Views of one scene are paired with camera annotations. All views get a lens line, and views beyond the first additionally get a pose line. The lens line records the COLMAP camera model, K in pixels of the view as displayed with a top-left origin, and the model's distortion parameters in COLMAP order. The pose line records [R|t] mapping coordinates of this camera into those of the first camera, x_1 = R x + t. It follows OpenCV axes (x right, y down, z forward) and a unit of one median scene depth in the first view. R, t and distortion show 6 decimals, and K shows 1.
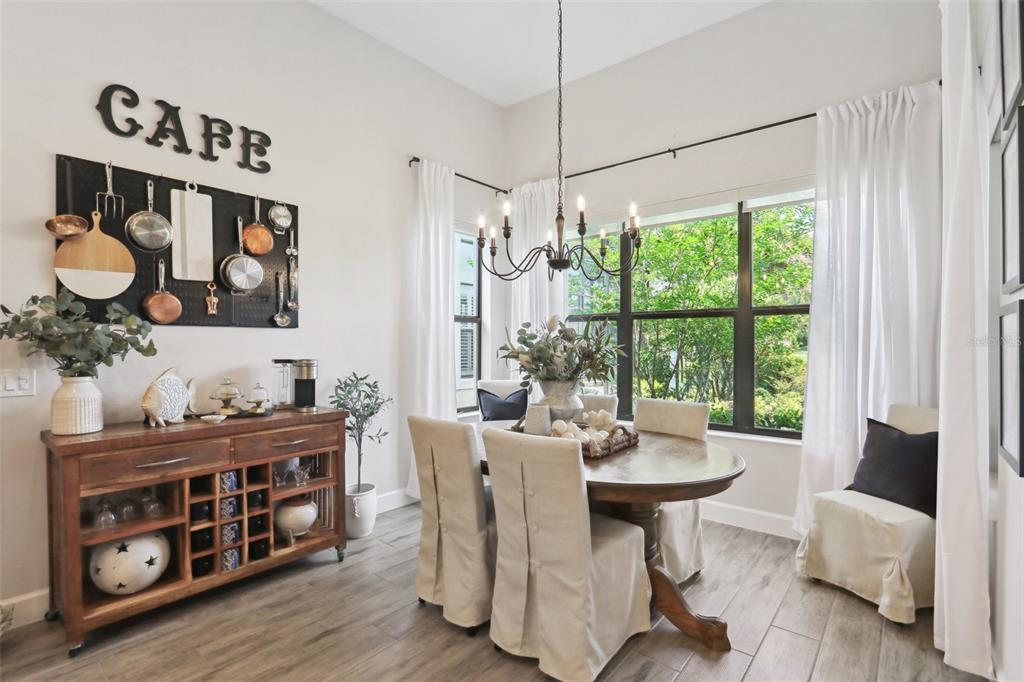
lens RADIAL K [[481.1, 0, 510.4], [0, 481.1, 342.0], [0, 0, 1]] dist [-0.004973, 0.002945]
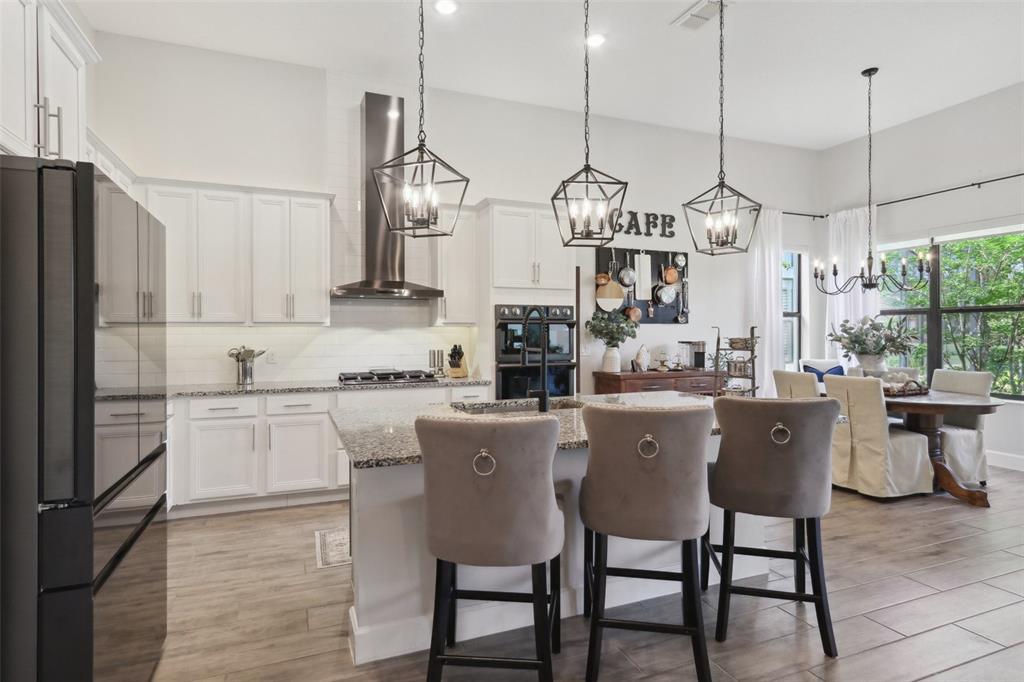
lens RADIAL K [[540.6, 0, 508.4], [0, 540.6, 326.6], [0, 0, 1]] dist [0.006684, 0.004173]
pose [[0.878393, -0.005480, -0.477908, -0.098501], [0.001324, 0.999958, -0.009032, -0.001309], [0.477937, 0.007301, 0.878364, -1.225384]]
